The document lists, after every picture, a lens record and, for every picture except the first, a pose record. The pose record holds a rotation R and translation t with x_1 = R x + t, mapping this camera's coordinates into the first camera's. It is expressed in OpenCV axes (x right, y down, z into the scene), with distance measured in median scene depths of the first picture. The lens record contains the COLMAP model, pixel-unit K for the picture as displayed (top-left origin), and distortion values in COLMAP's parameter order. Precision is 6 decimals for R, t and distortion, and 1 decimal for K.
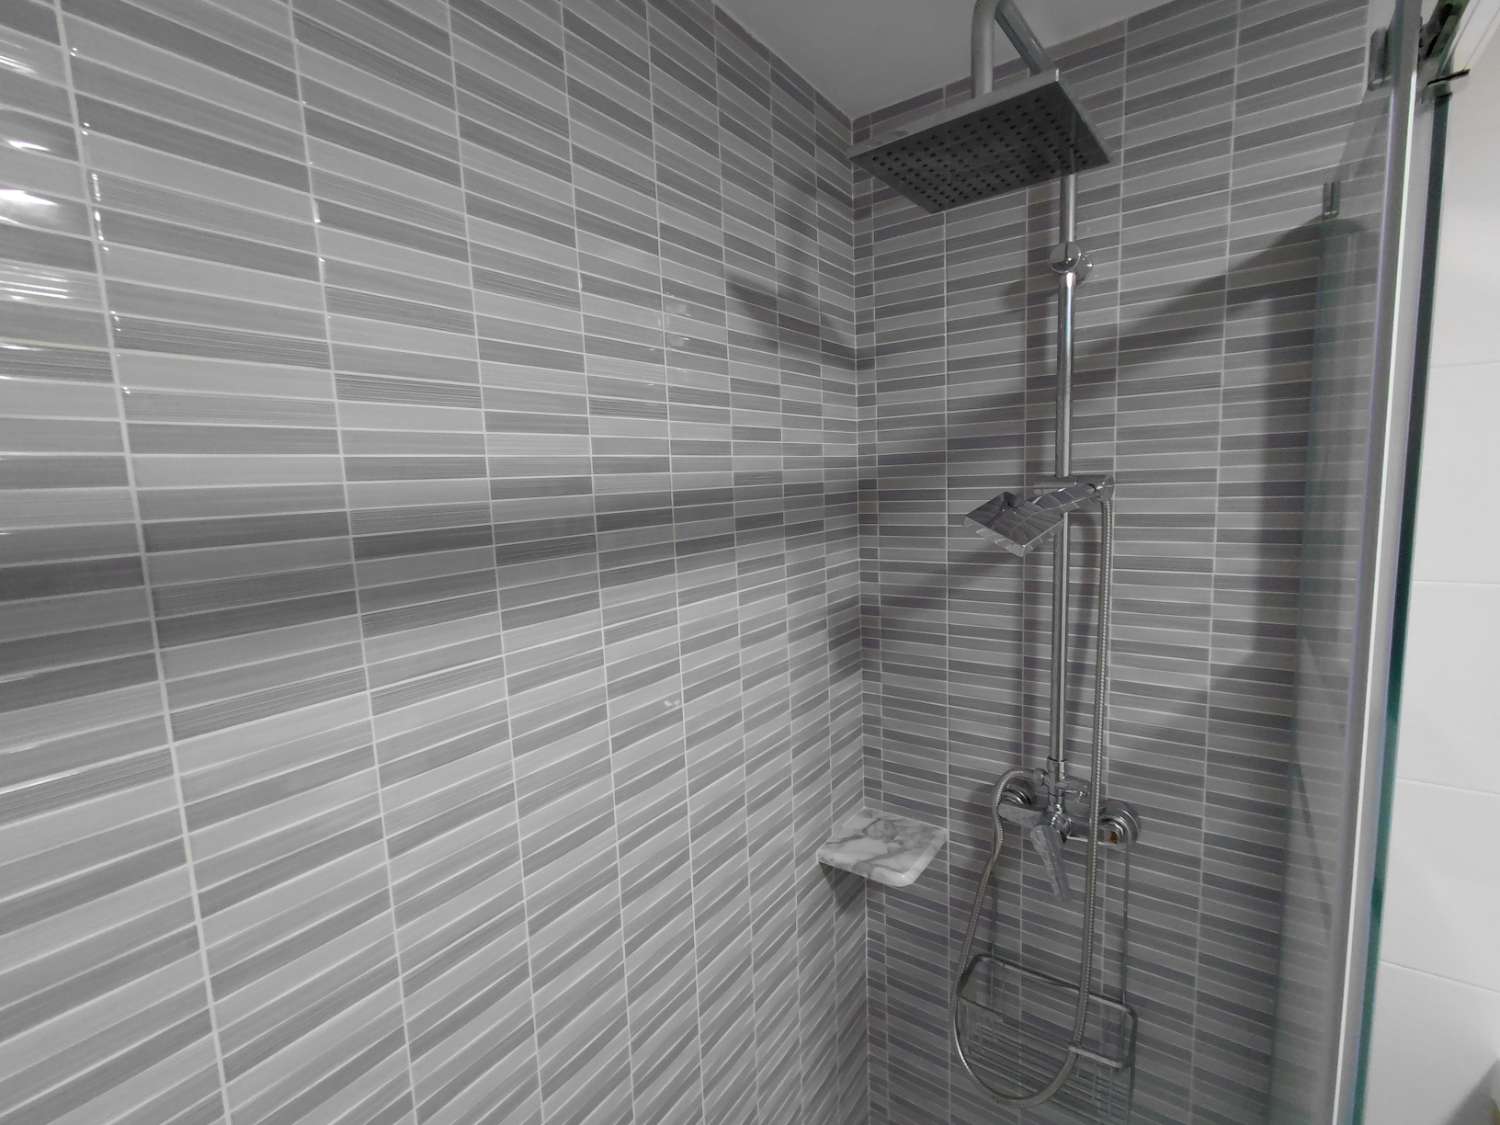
lens RADIAL K [[684.4, 0, 746.7], [0, 684.4, 564.6], [0, 0, 1]] dist [-0.001380, 0.001581]
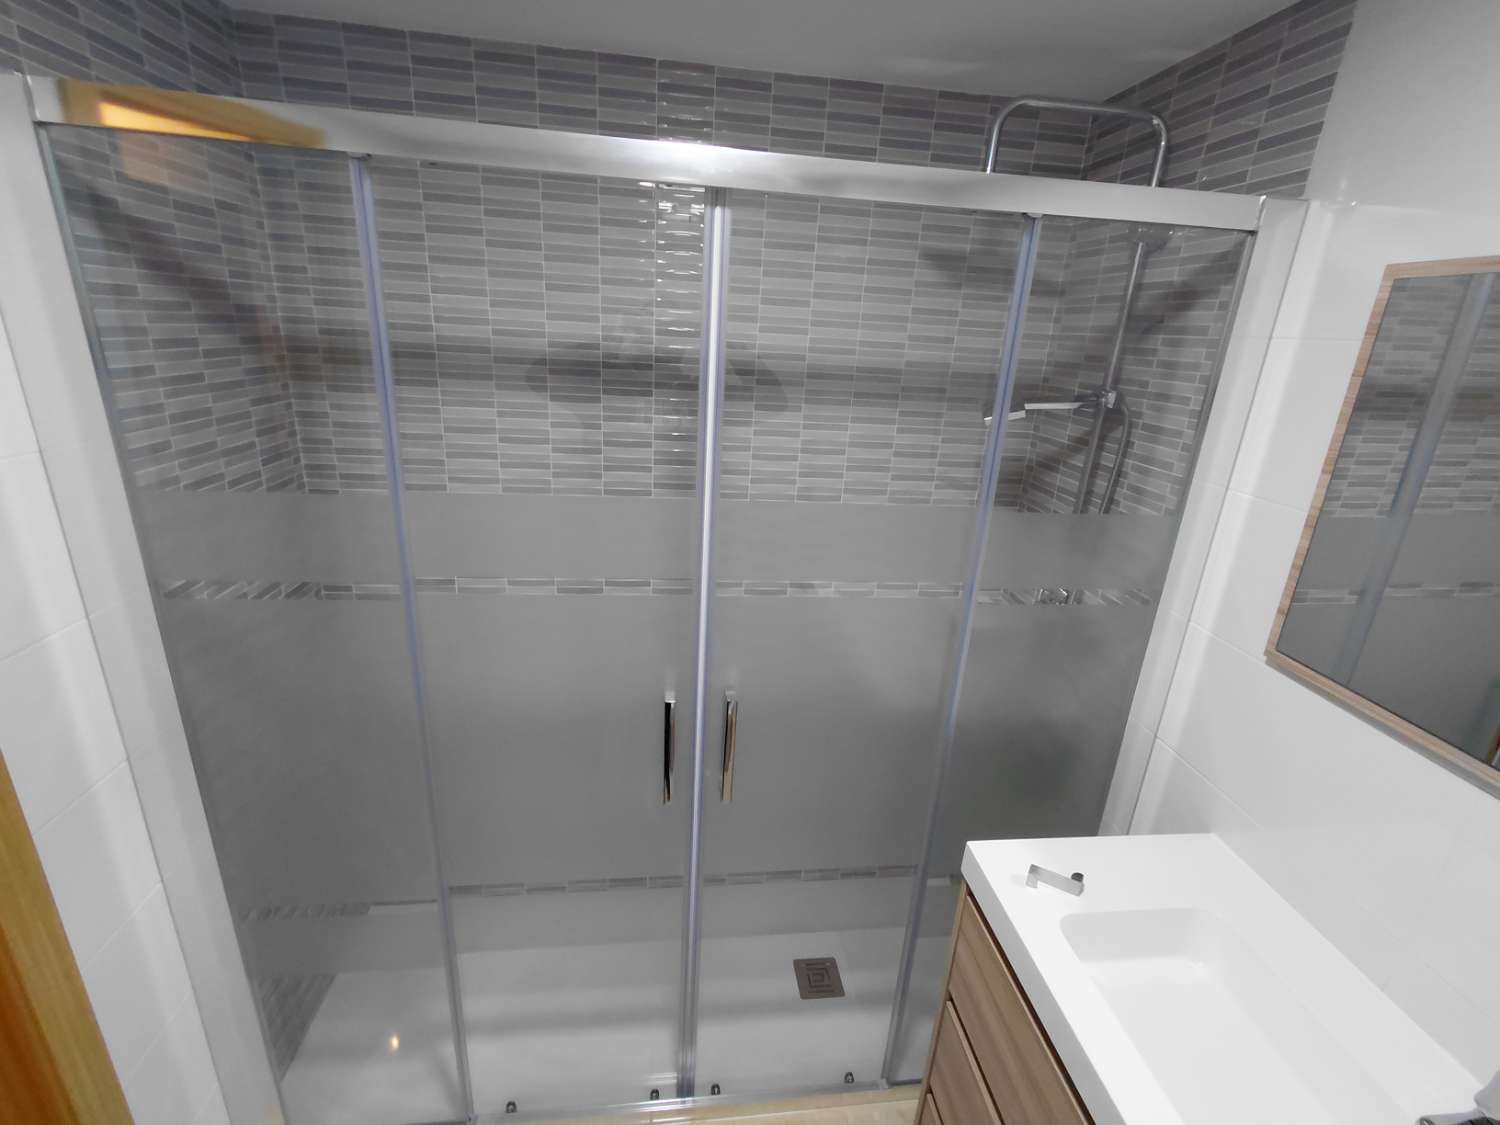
lens RADIAL K [[684.4, 0, 754.6], [0, 684.4, 561.6], [0, 0, 1]] dist [-0.001380, 0.001581]
pose [[0.666355, 0.313863, -0.676359, 1.132528], [-0.178187, 0.947839, 0.264291, -0.034263], [0.724031, -0.055594, 0.687523, -0.598582]]
